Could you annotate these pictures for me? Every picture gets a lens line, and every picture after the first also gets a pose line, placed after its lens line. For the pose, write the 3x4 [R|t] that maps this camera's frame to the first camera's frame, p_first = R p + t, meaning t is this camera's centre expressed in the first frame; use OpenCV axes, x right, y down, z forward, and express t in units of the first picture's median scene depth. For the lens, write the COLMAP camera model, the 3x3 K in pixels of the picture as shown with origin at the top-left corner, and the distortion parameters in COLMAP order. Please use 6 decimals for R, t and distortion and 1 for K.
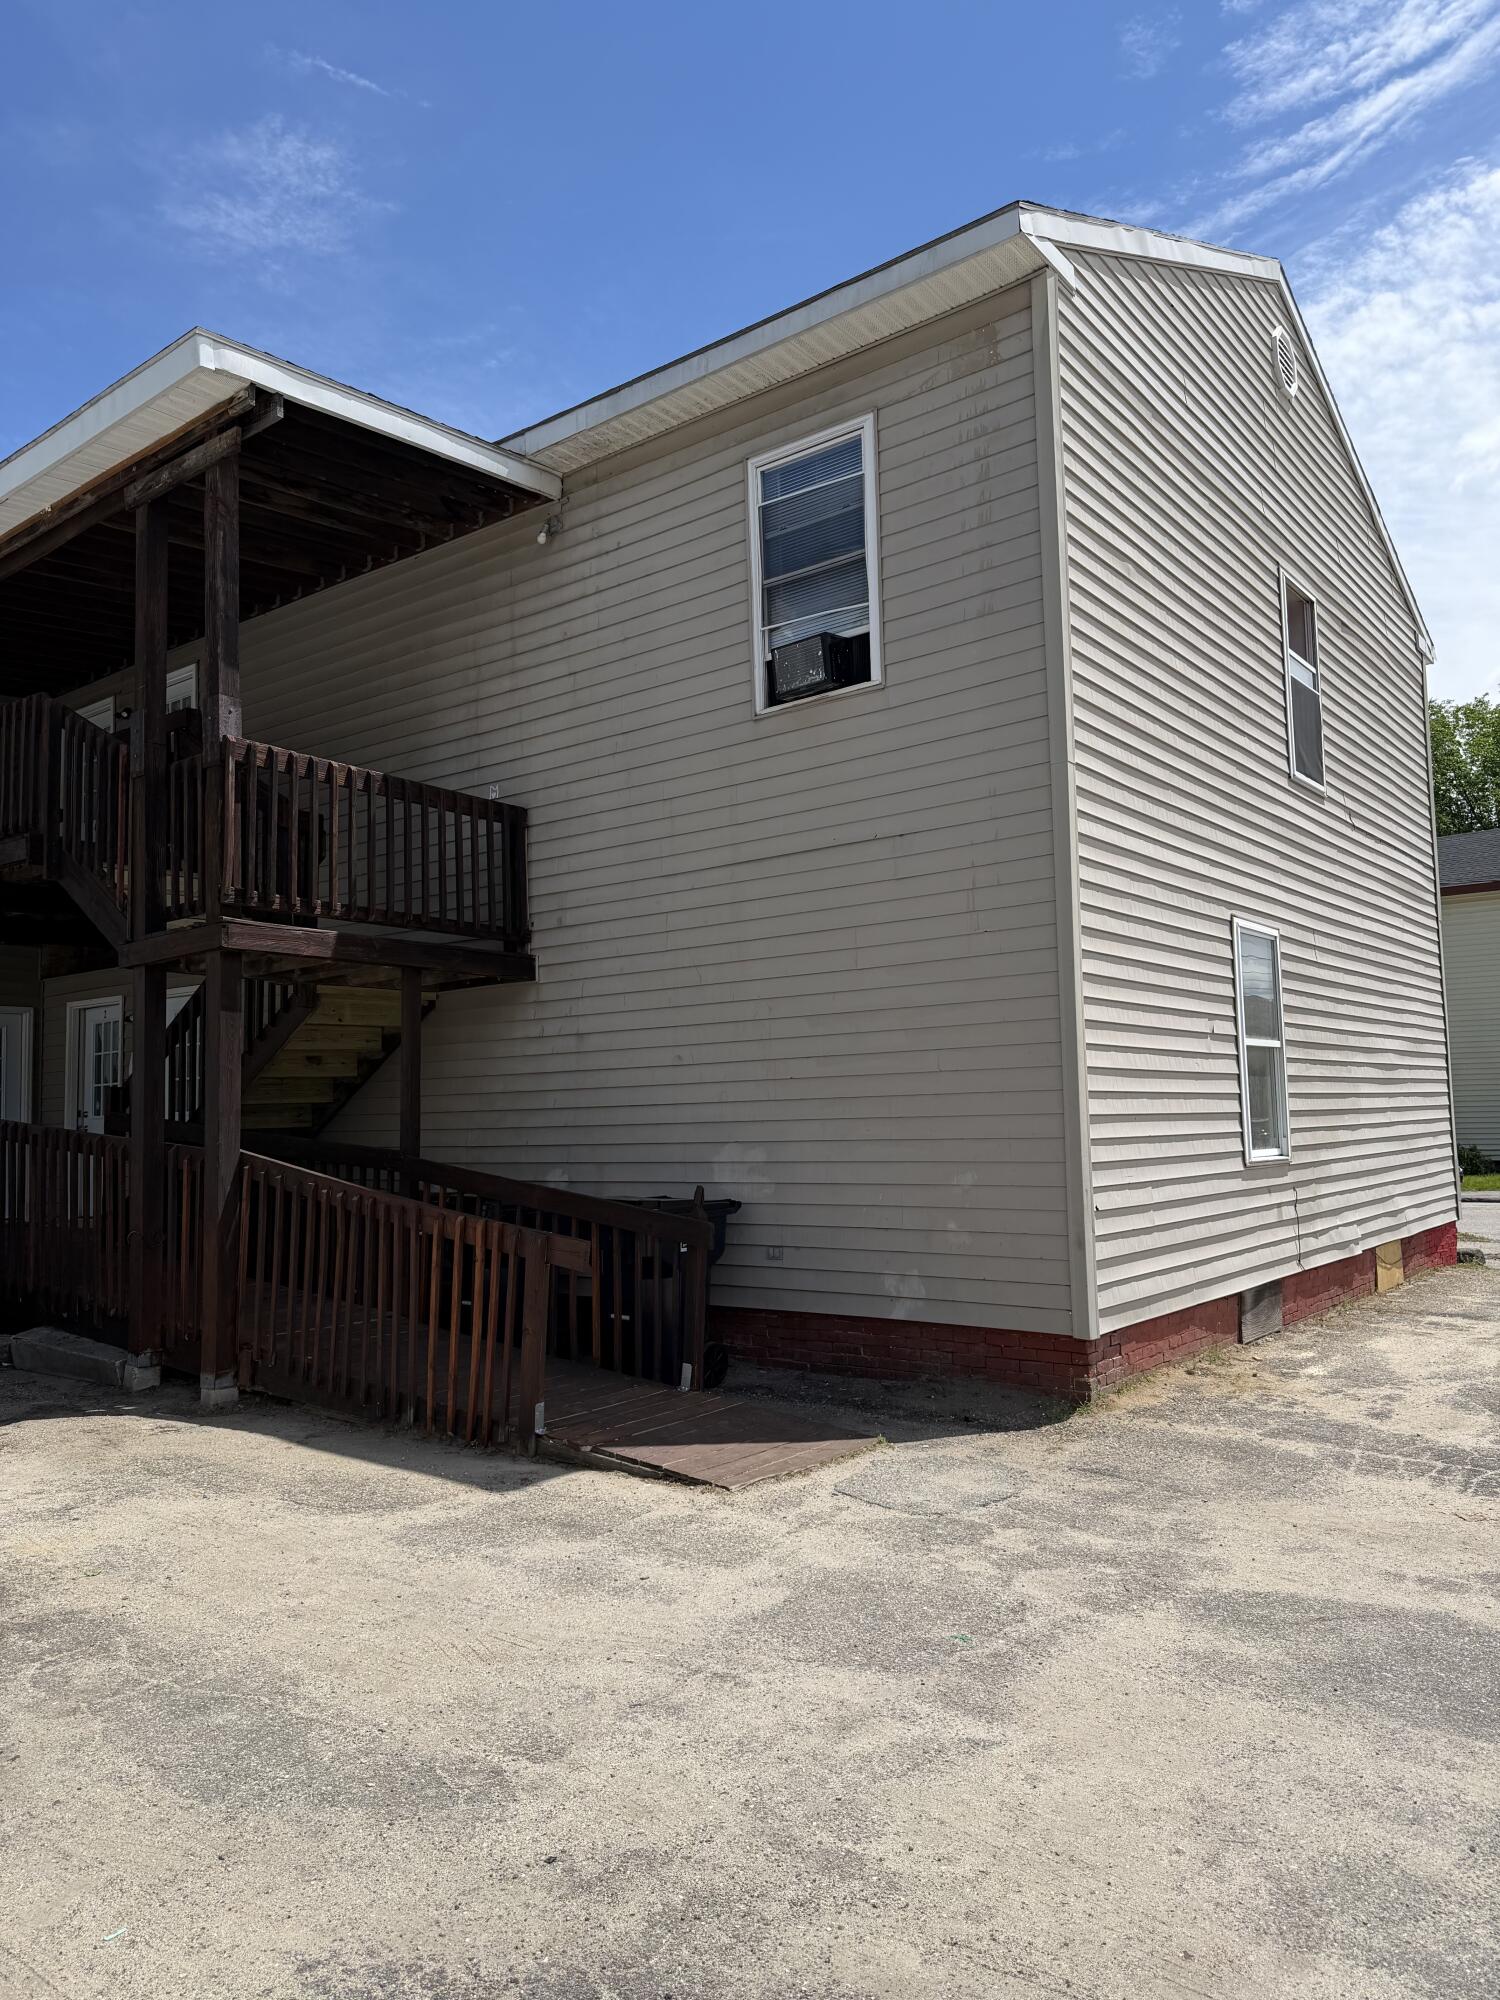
lens RADIAL K [[1393.7, 0, 750.0], [0, 1393.7, 1000.0], [0, 0, 1]] dist [0.165135, -0.320616]
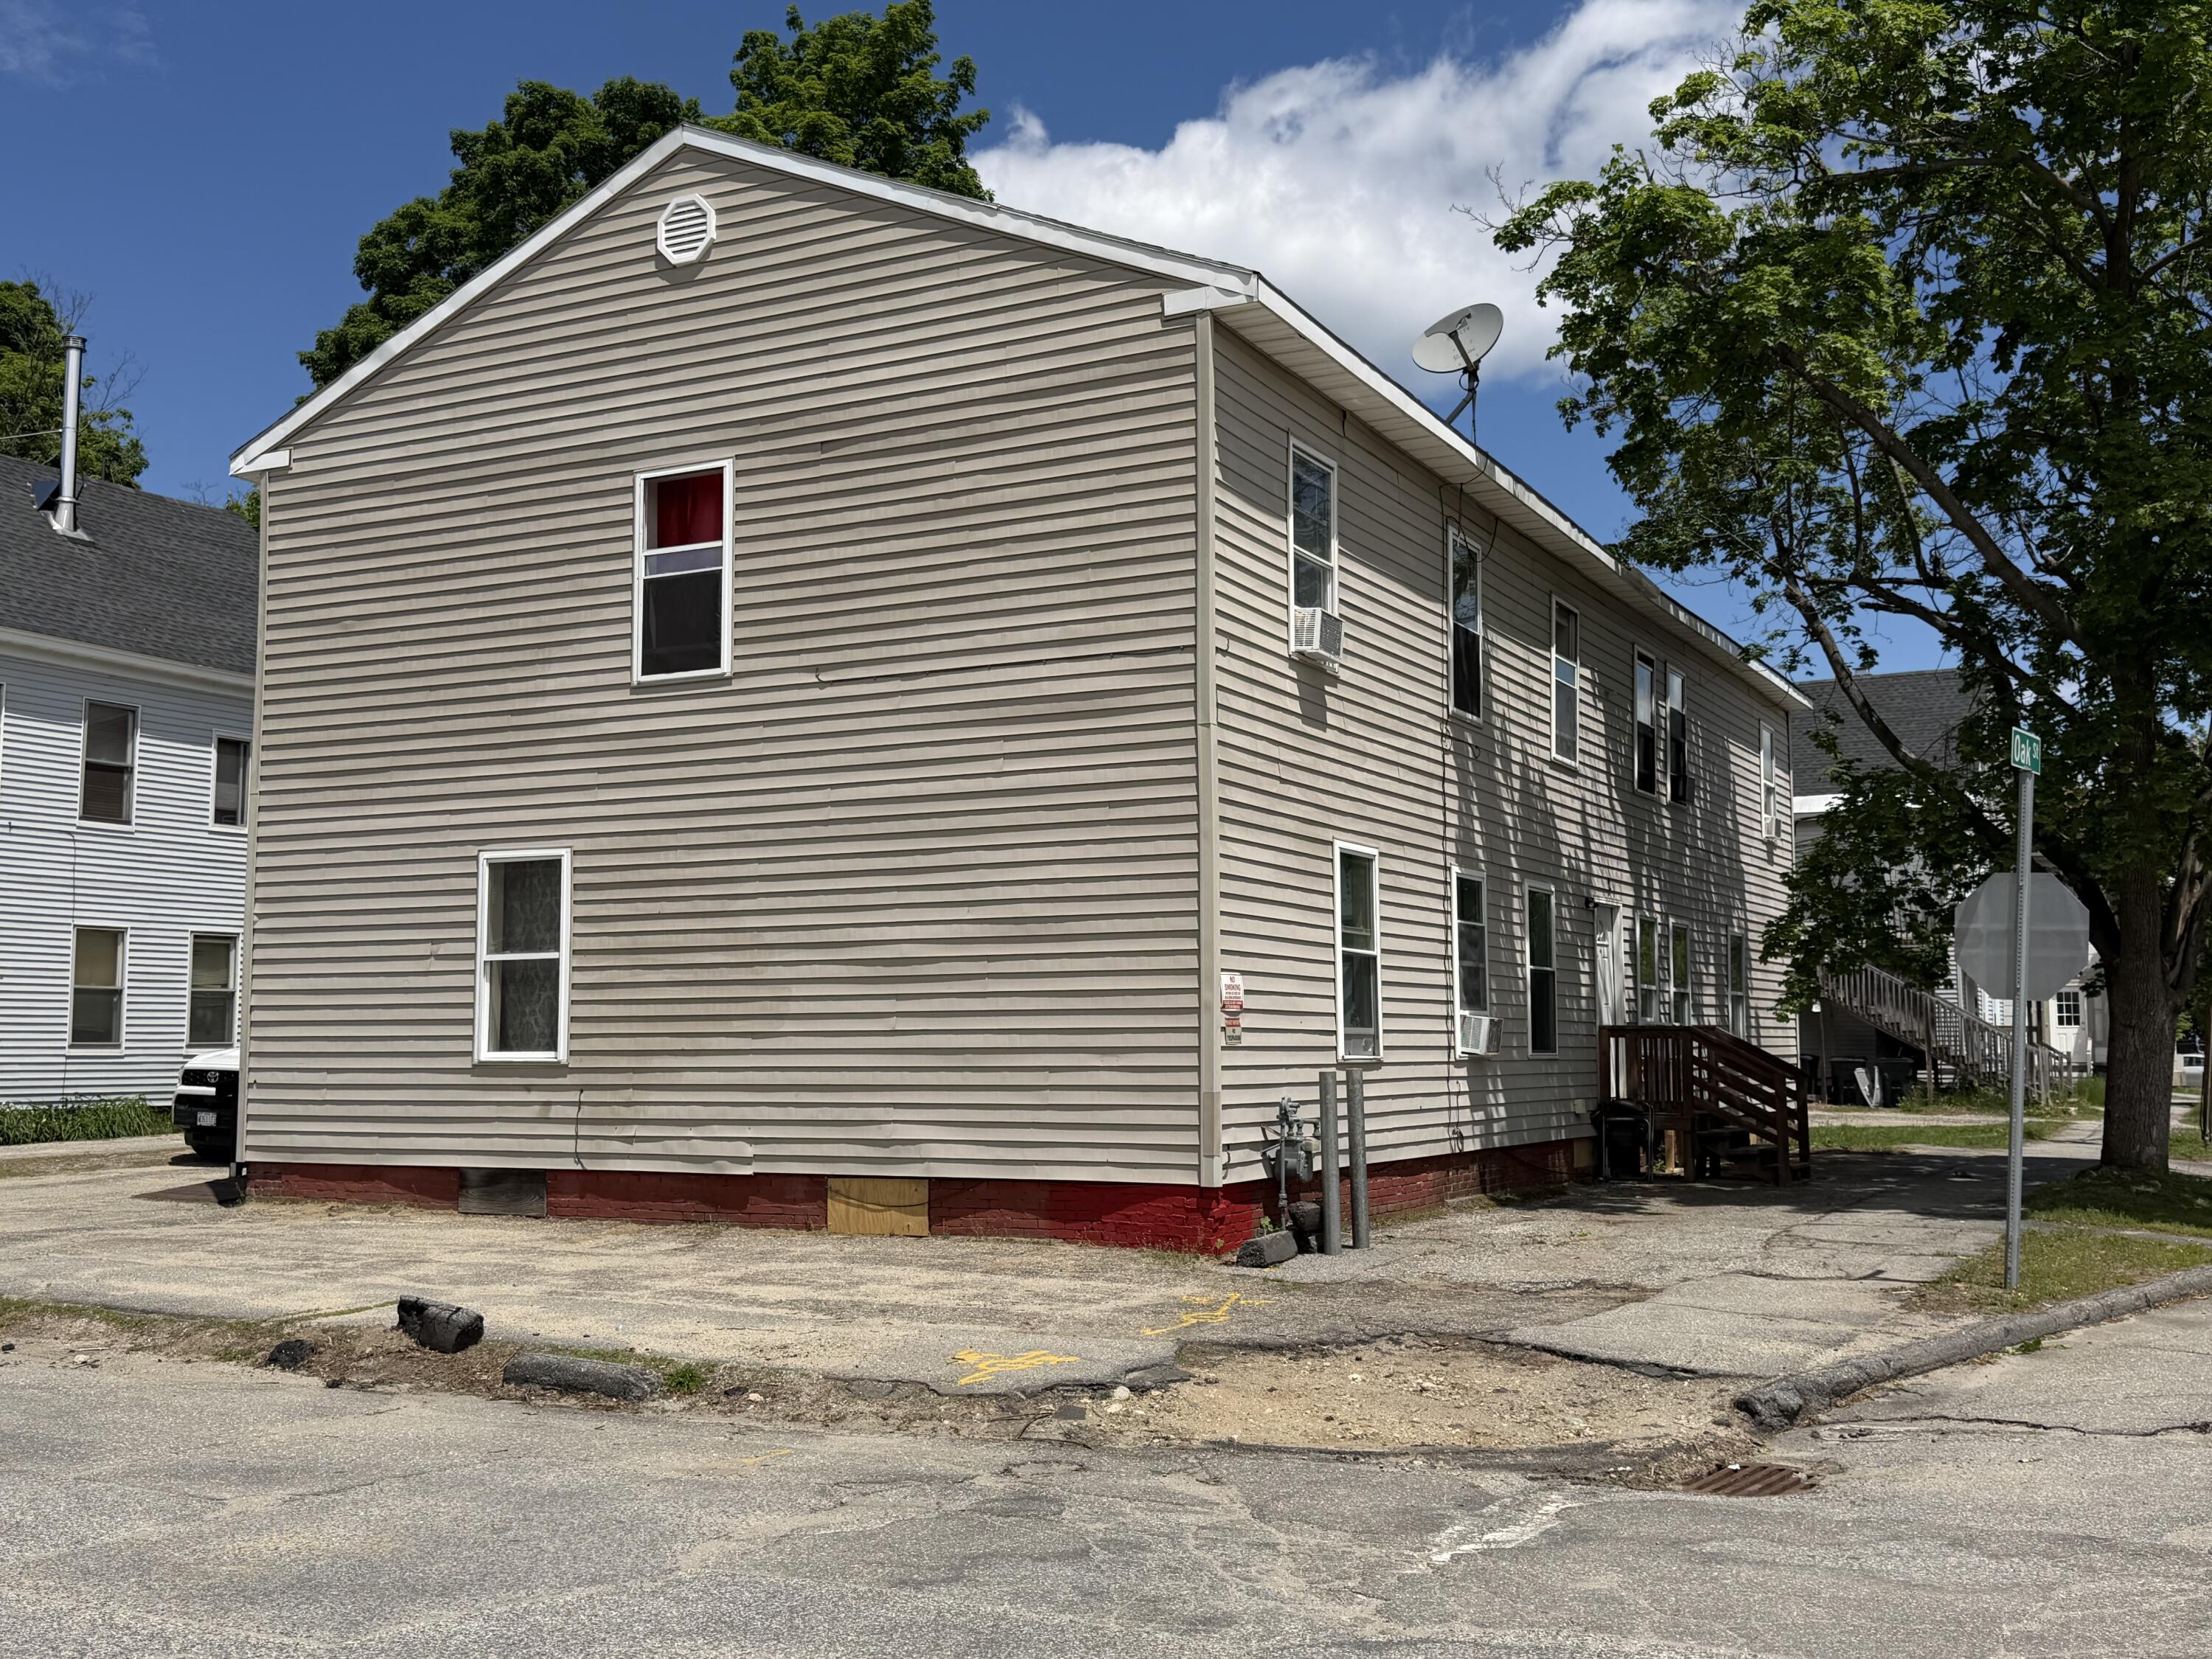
lens RADIAL K [[2174.9, 0, 1119.2], [0, 2174.9, 828.5], [0, 0, 1]] dist [0.190433, -0.422629]
pose [[0.172336, -0.074025, -0.982253, 2.448076], [0.080570, 0.994890, -0.060841, 0.083350], [0.981738, -0.068655, 0.177420, 1.317483]]
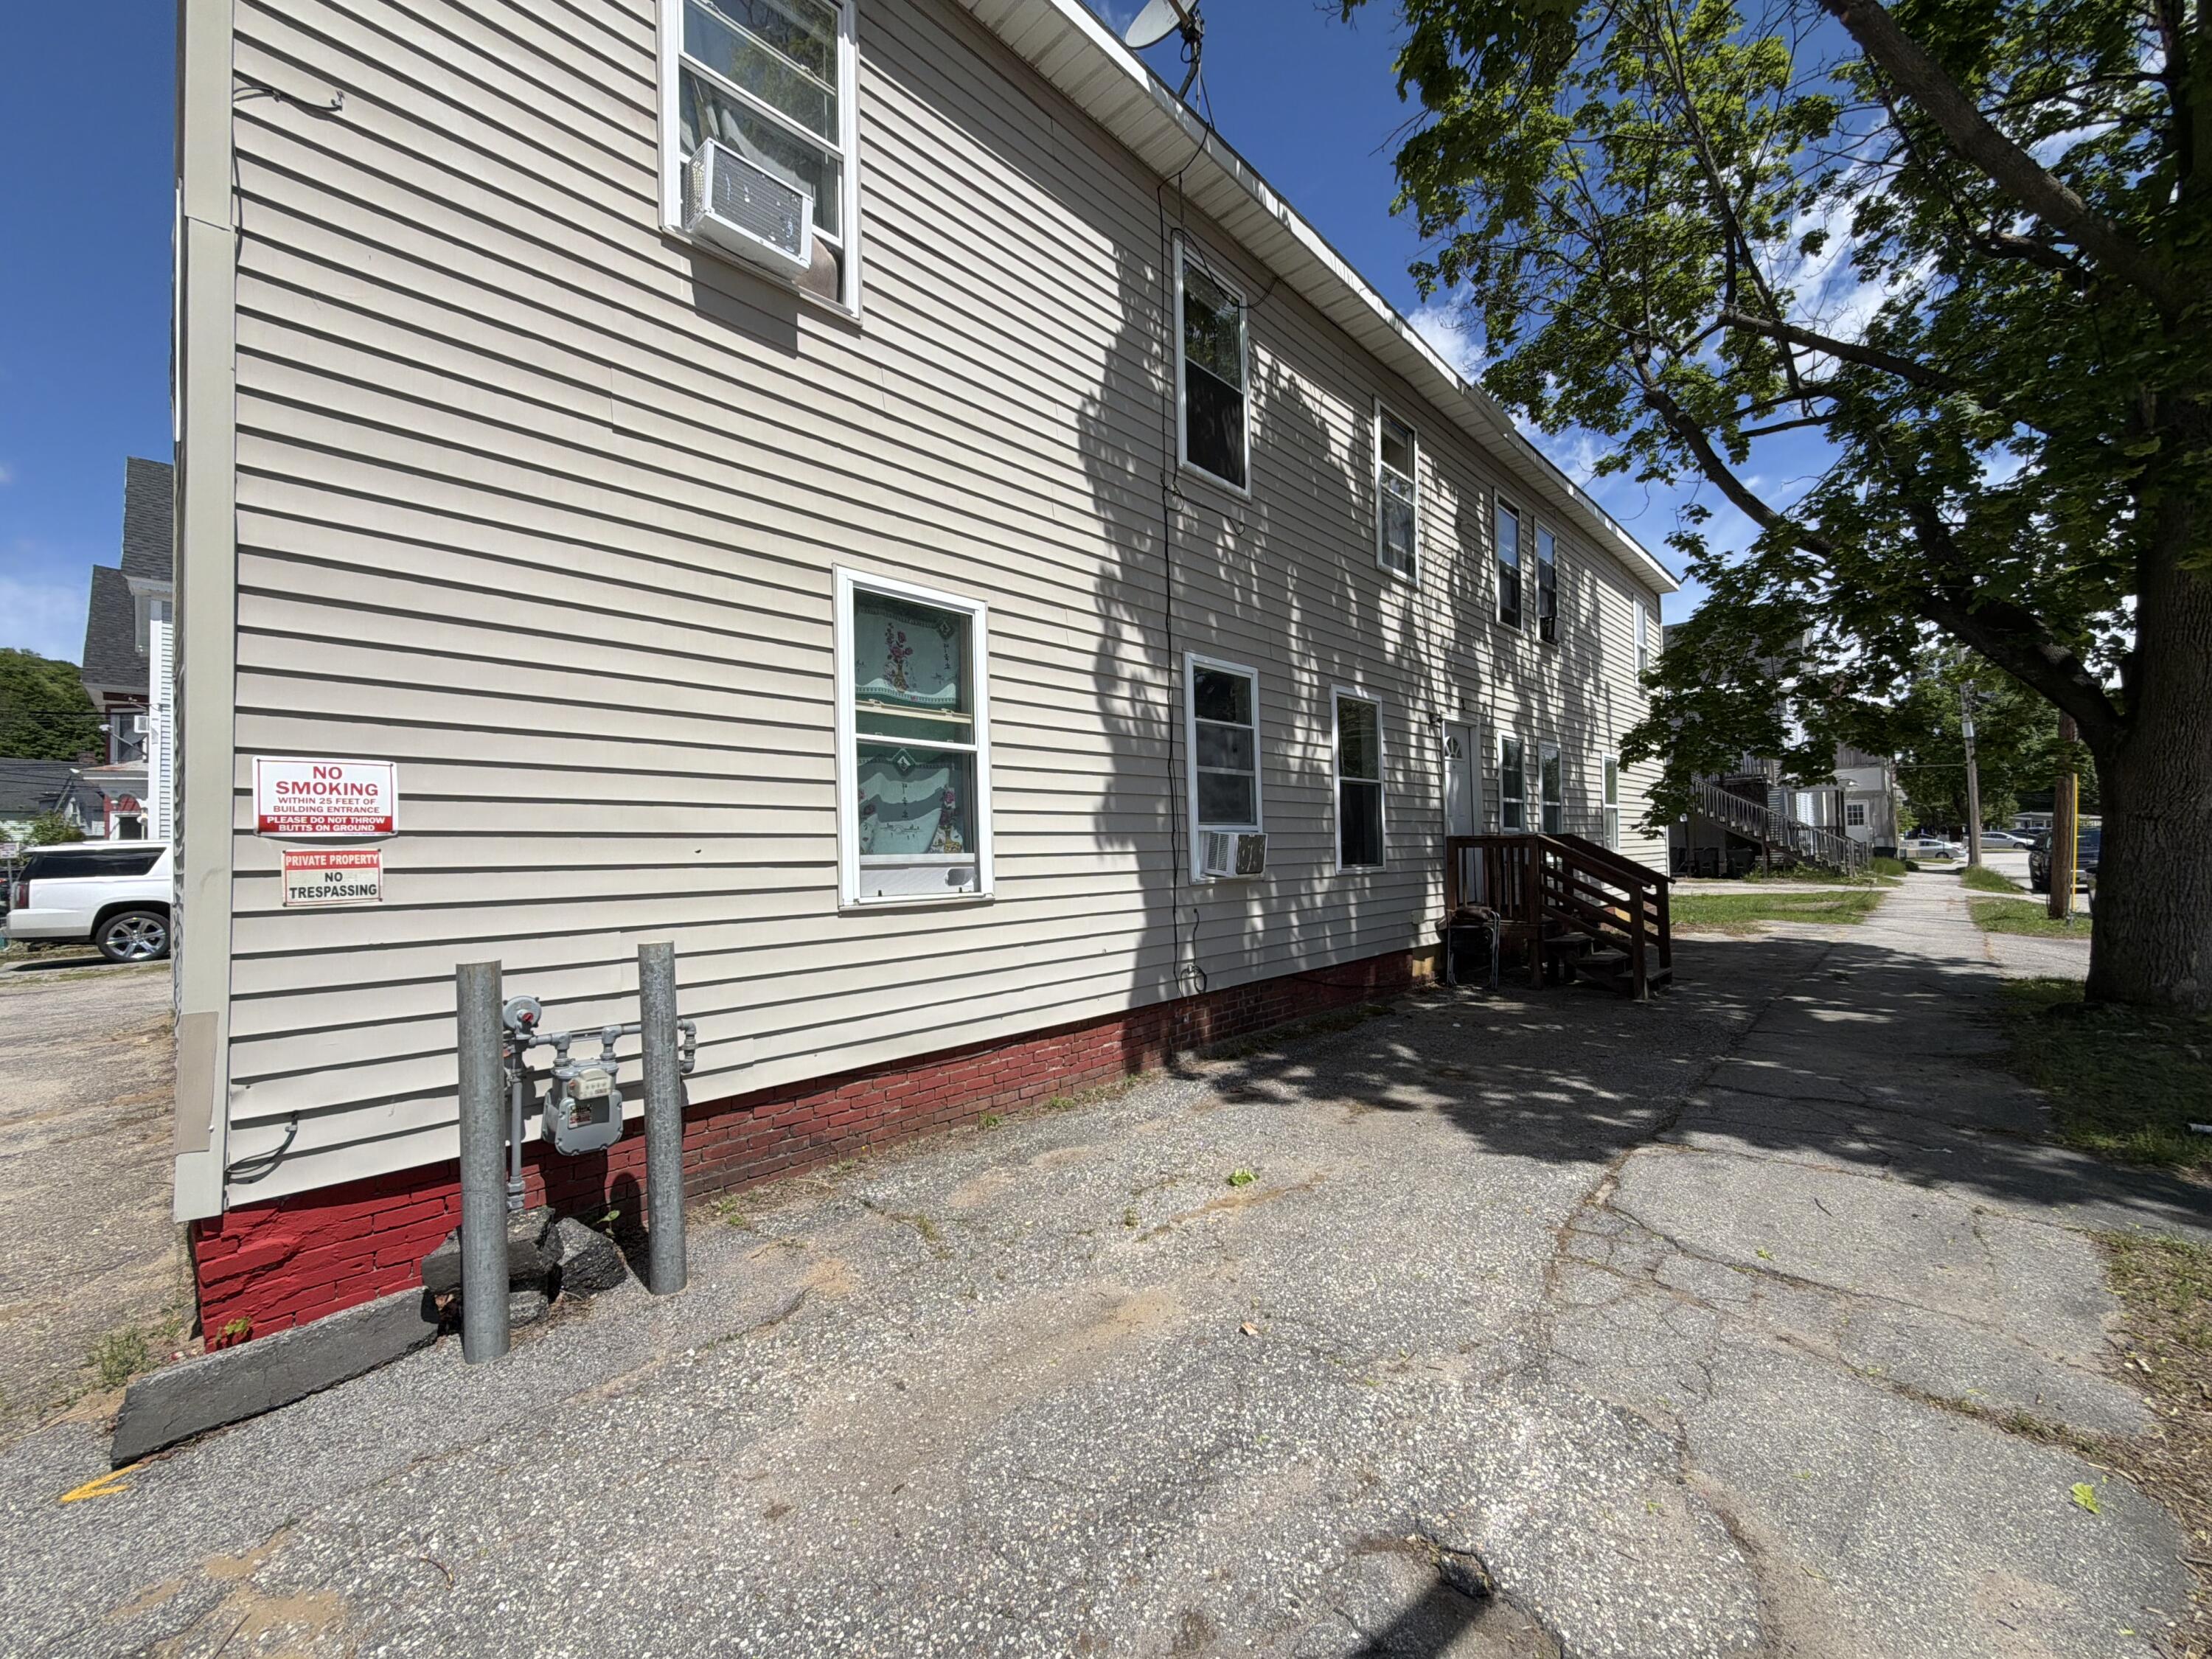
lens RADIAL K [[881.8, 0, 1100.9], [0, 881.8, 829.7], [0, 0, 1]] dist [0.000493, -0.000181]
pose [[-0.107505, 0.000257, -0.994205, 1.098060], [0.108691, 0.994009, -0.011496, 0.161515], [0.988245, -0.109297, -0.106889, 2.018564]]
